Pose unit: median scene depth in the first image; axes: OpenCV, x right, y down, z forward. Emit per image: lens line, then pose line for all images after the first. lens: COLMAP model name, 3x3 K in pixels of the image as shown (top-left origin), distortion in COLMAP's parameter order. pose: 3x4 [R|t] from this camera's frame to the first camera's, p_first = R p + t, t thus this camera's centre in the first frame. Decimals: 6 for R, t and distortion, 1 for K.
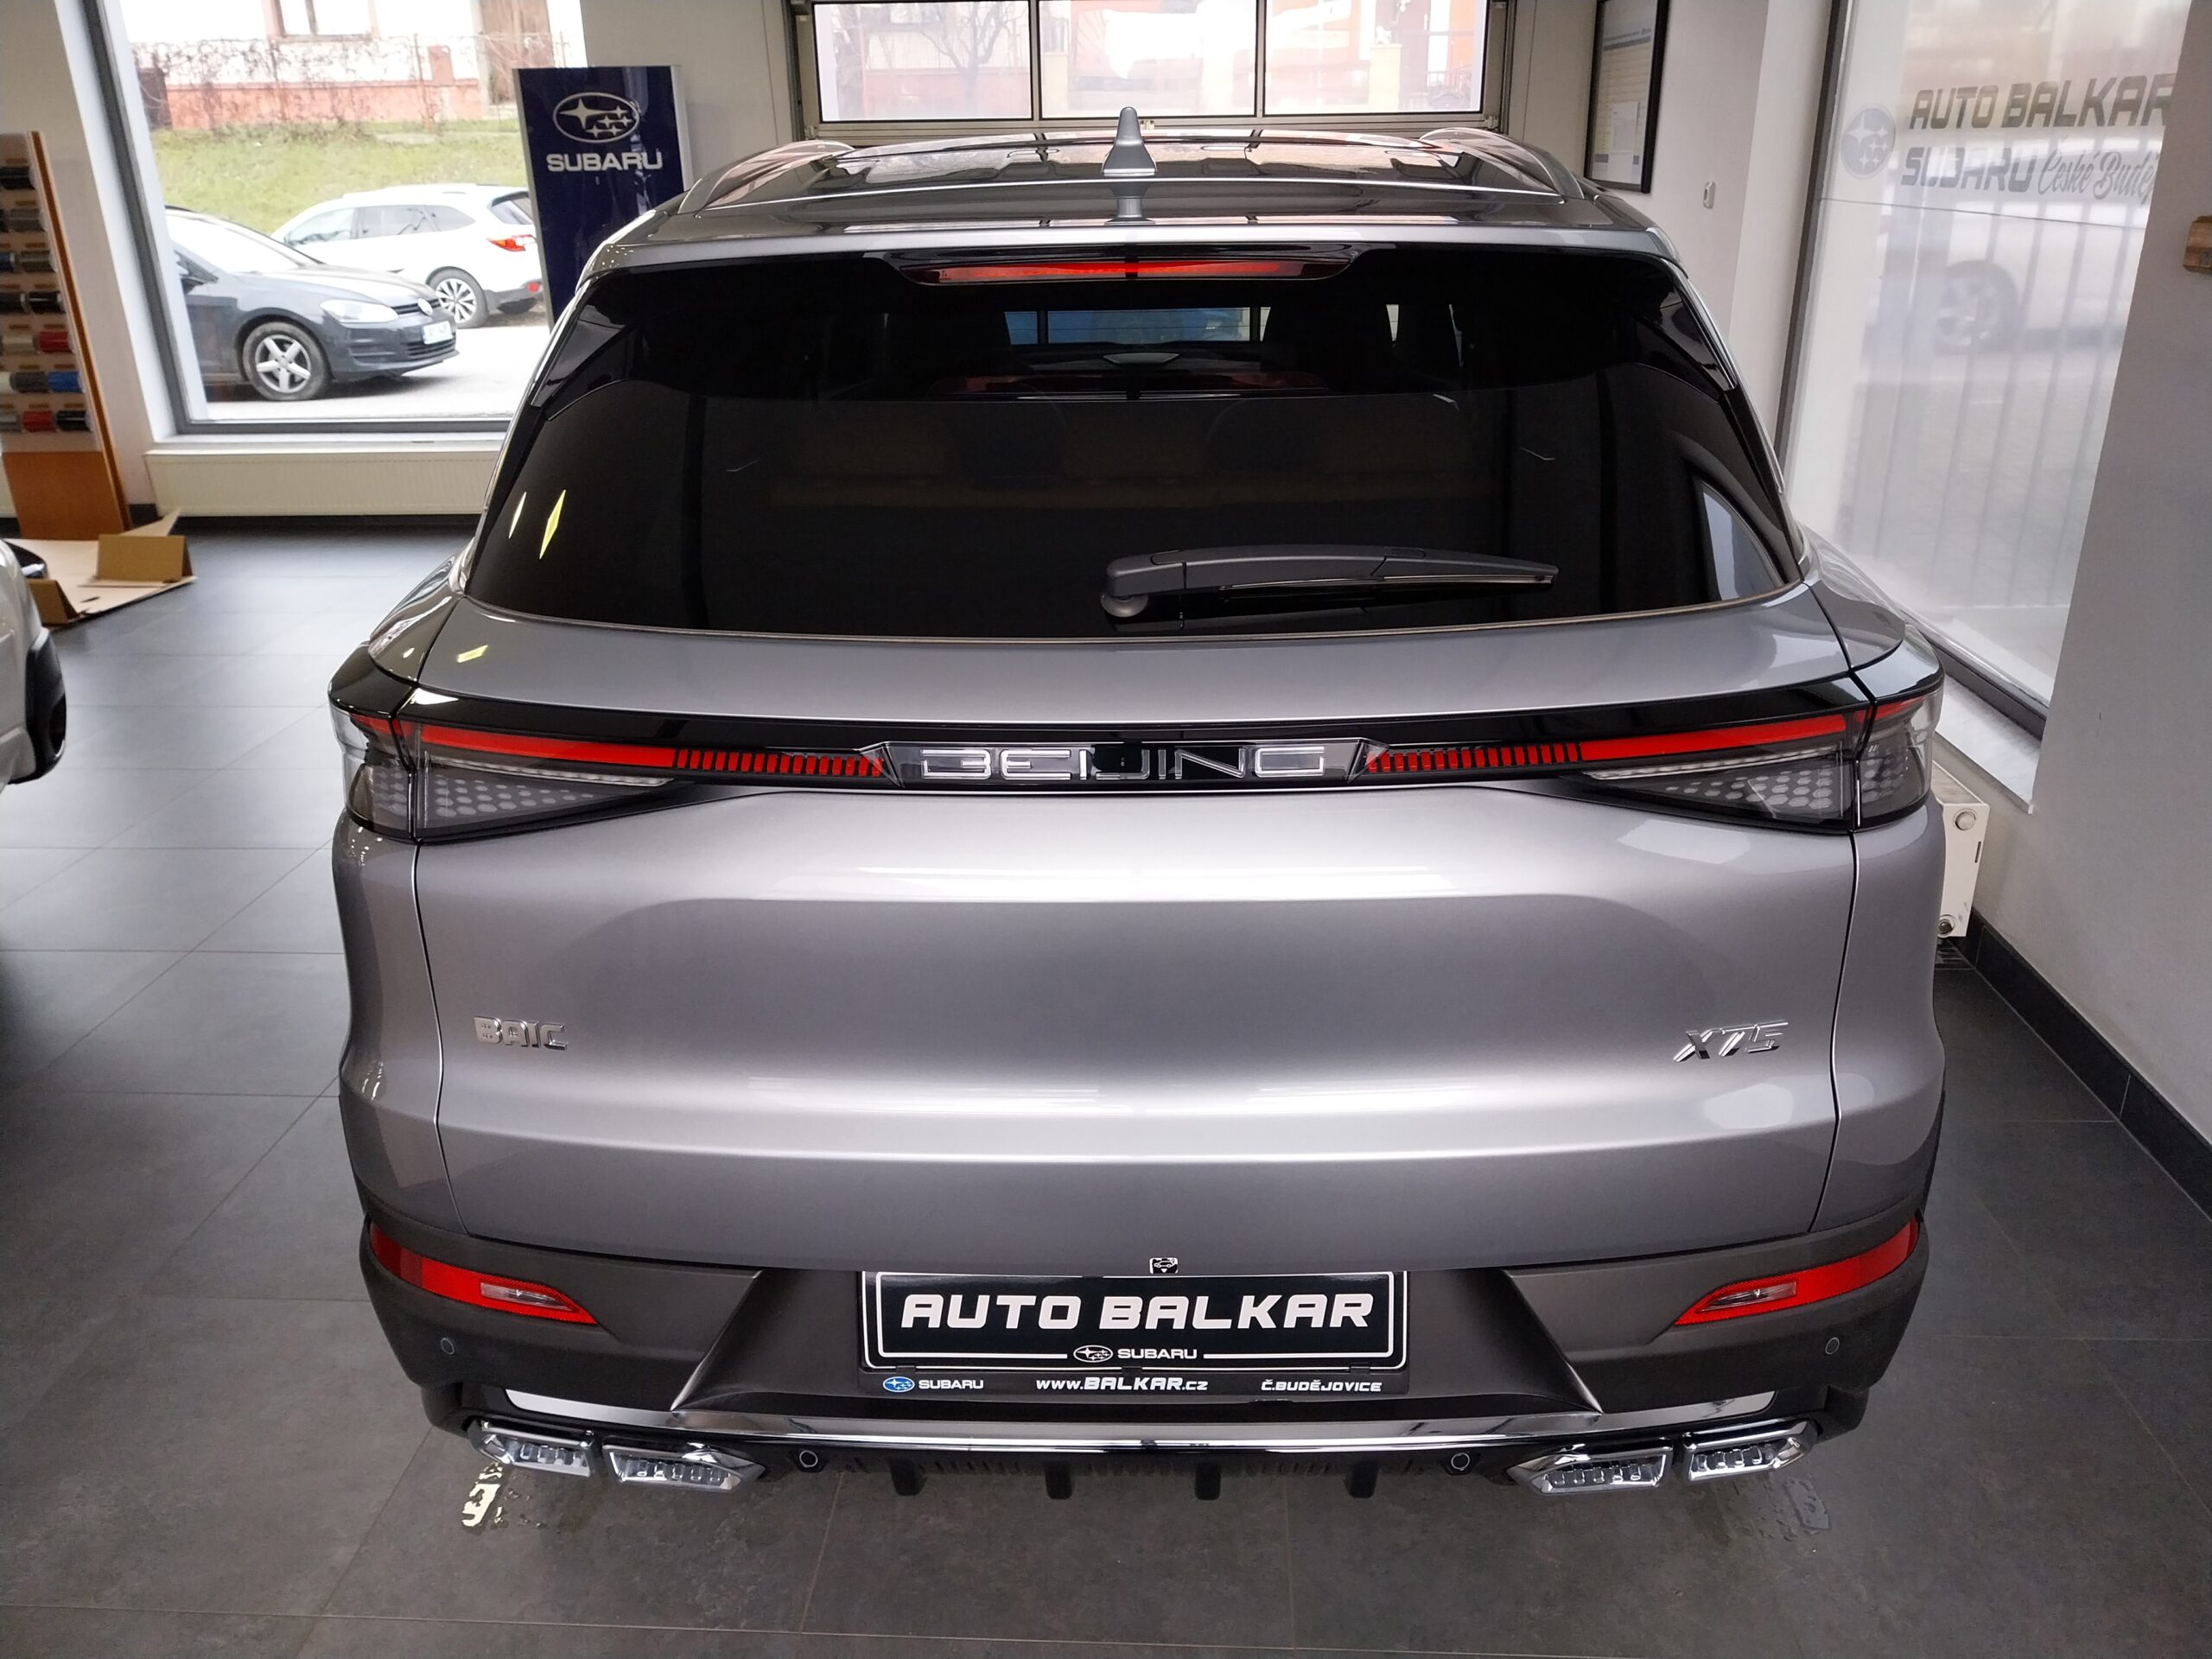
lens RADIAL K [[1642.2, 0, 1102.6], [0, 1642.2, 819.4], [0, 0, 1]] dist [0.008947, -0.010144]
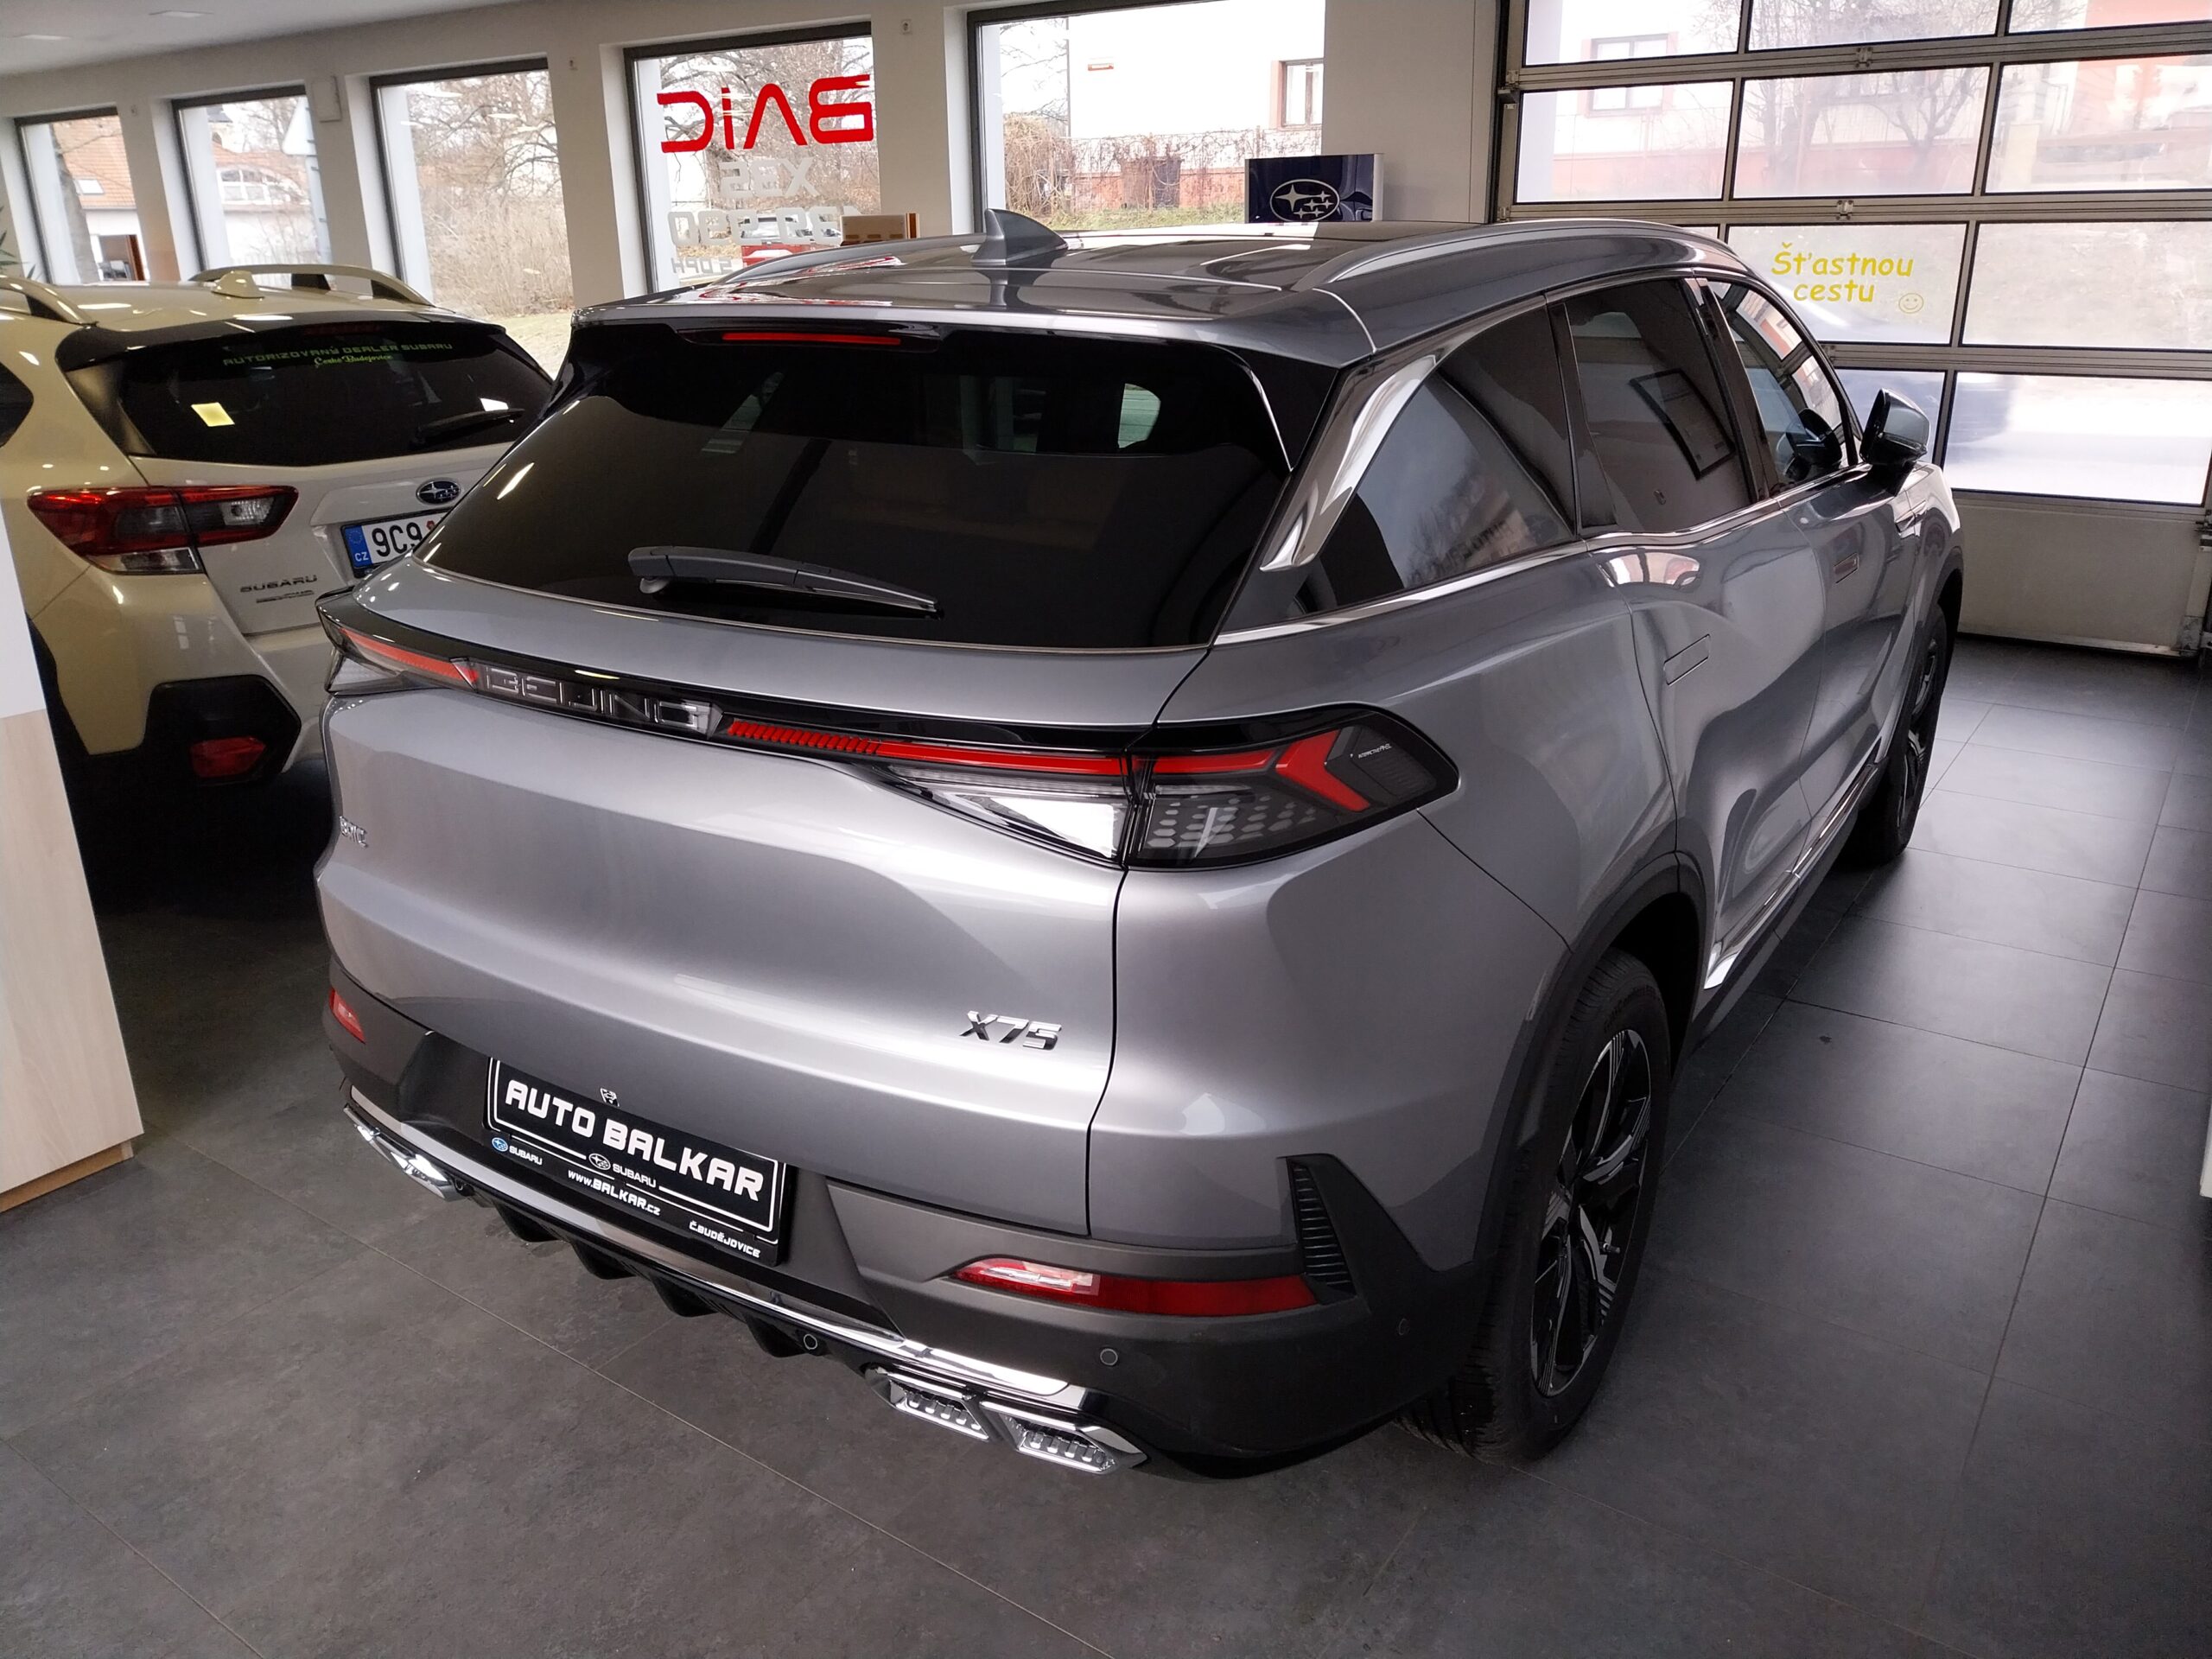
lens RADIAL K [[1642.2, 0, 1108.0], [0, 1642.2, 811.5], [0, 0, 1]] dist [0.008947, -0.010144]
pose [[0.854309, 0.177389, -0.488558, 0.919318], [-0.198676, 0.980029, 0.008423, -0.034497], [0.480295, 0.089869, 0.872491, 0.040402]]
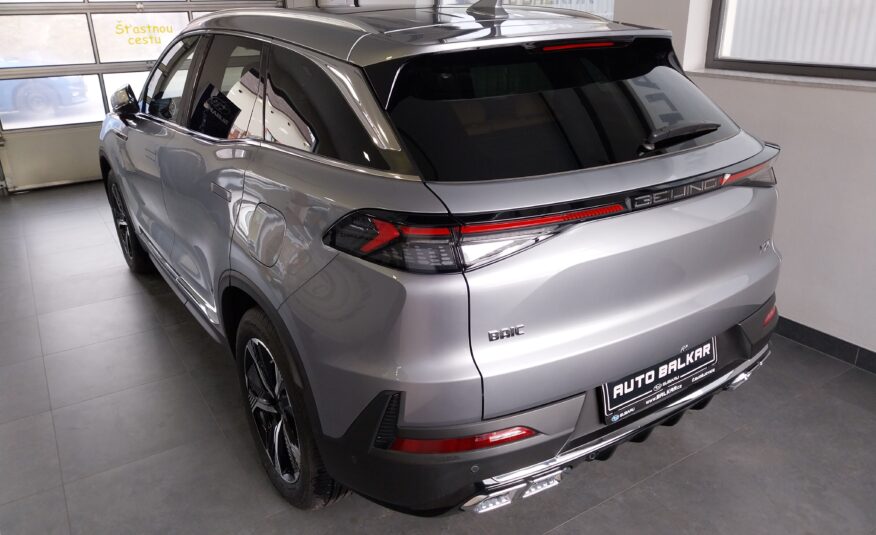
lens RADIAL K [[658.8, 0, 438.8], [0, 658.8, 269.2], [0, 0, 1]] dist [-0.008905, 0.009668]
pose [[0.814459, -0.212499, 0.539909, -0.979806], [0.223697, 0.973585, 0.045737, -0.045569], [-0.535366, 0.083526, 0.840480, 0.147890]]
